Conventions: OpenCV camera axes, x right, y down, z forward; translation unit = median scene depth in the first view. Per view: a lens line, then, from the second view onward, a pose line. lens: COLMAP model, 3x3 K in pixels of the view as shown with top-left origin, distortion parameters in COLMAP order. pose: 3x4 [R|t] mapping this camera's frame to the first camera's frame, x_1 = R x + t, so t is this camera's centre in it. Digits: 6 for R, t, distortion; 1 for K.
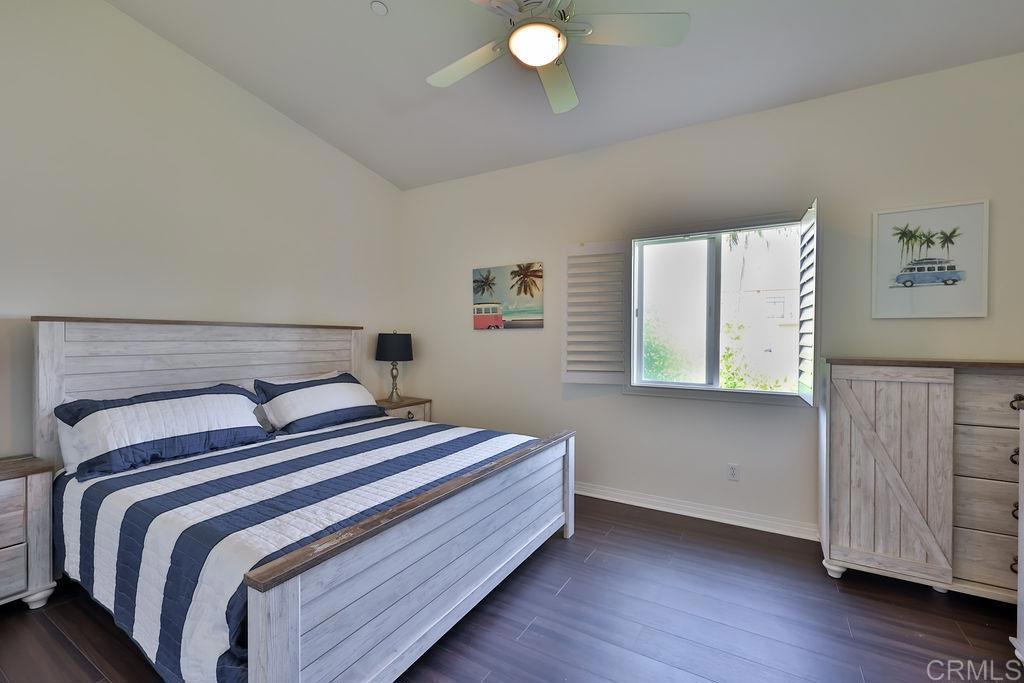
lens RADIAL K [[438.9, 0, 512.0], [0, 438.9, 341.5], [0, 0, 1]] dist [-0.003300, -0.000174]
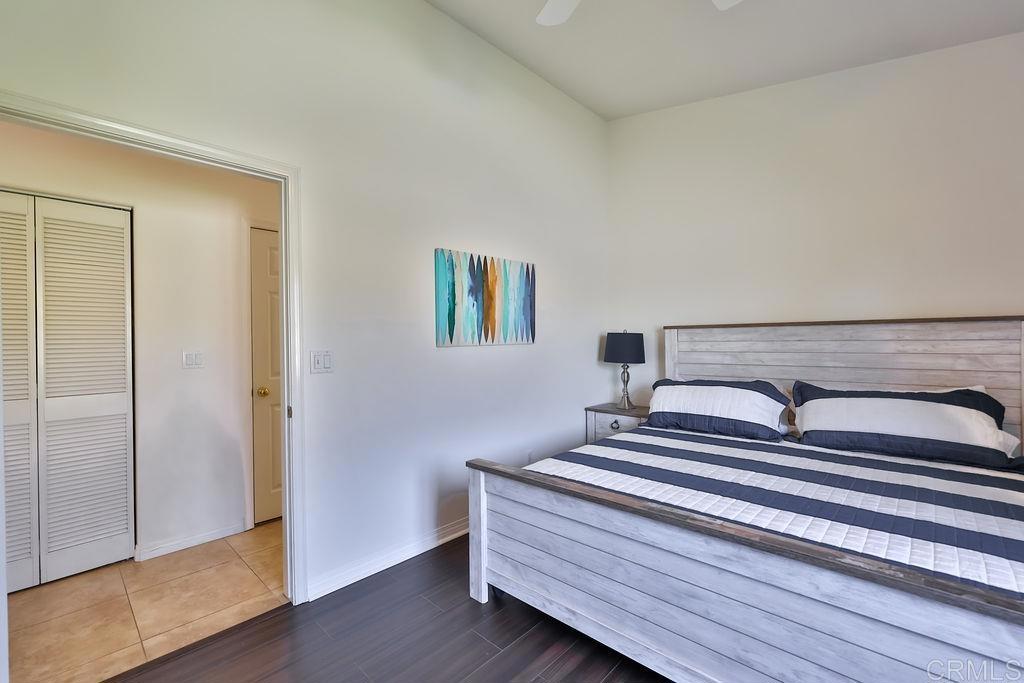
lens RADIAL K [[431.8, 0, 512.0], [0, 431.8, 341.5], [0, 0, 1]] dist [0.000629, -0.000051]
pose [[-0.218422, 0.003701, -0.975847, 0.592465], [0.005337, 0.999982, 0.002598, -0.007161], [0.975840, -0.004640, -0.218438, 0.725405]]
